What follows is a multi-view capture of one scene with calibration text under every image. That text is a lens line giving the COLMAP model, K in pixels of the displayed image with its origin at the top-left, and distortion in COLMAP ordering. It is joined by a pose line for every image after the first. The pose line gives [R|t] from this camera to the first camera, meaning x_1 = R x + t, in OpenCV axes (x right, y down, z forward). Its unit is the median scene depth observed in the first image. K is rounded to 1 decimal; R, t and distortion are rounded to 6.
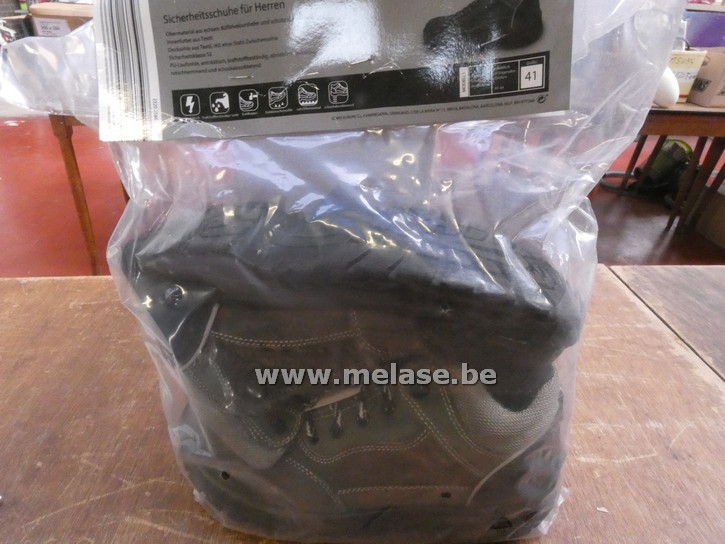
lens RADIAL K [[433.5, 0, 362.5], [0, 433.5, 272.0], [0, 0, 1]] dist [-0.000489, -0.001117]
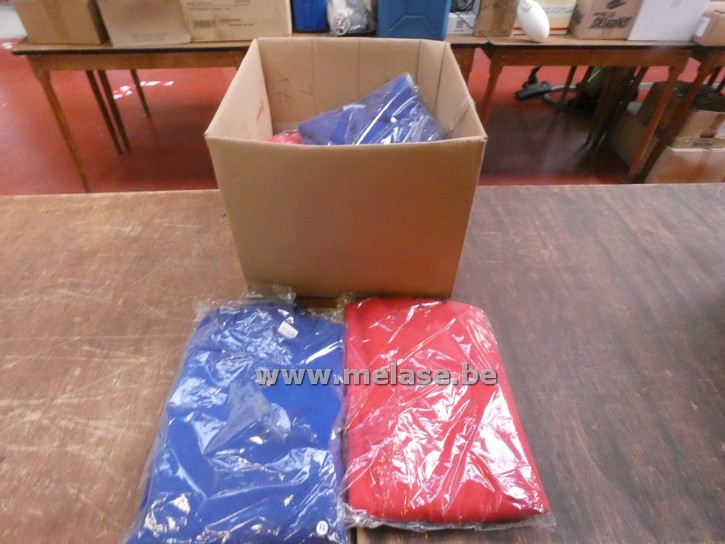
lens RADIAL K [[433.5, 0, 362.5], [0, 433.5, 272.0], [0, 0, 1]] dist [-0.000489, -0.001117]
pose [[0.998927, 0.003846, -0.046151, 0.294089], [0.005651, 0.978974, 0.203907, -0.013990], [0.045965, -0.203949, 0.977902, -0.303306]]
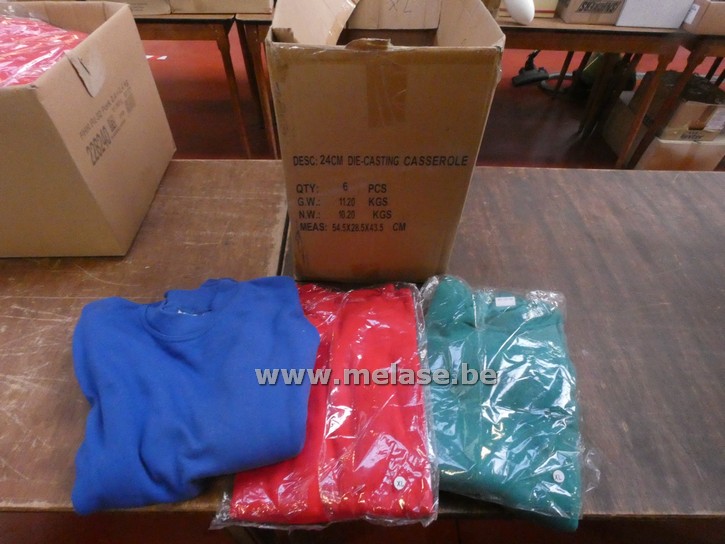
lens RADIAL K [[433.5, 0, 362.5], [0, 433.5, 272.0], [0, 0, 1]] dist [-0.000489, -0.001117]
pose [[0.997666, 0.042097, -0.053756, 0.377140], [-0.028315, 0.971513, 0.235288, -0.000641], [0.062130, -0.233217, 0.970438, -0.306438]]
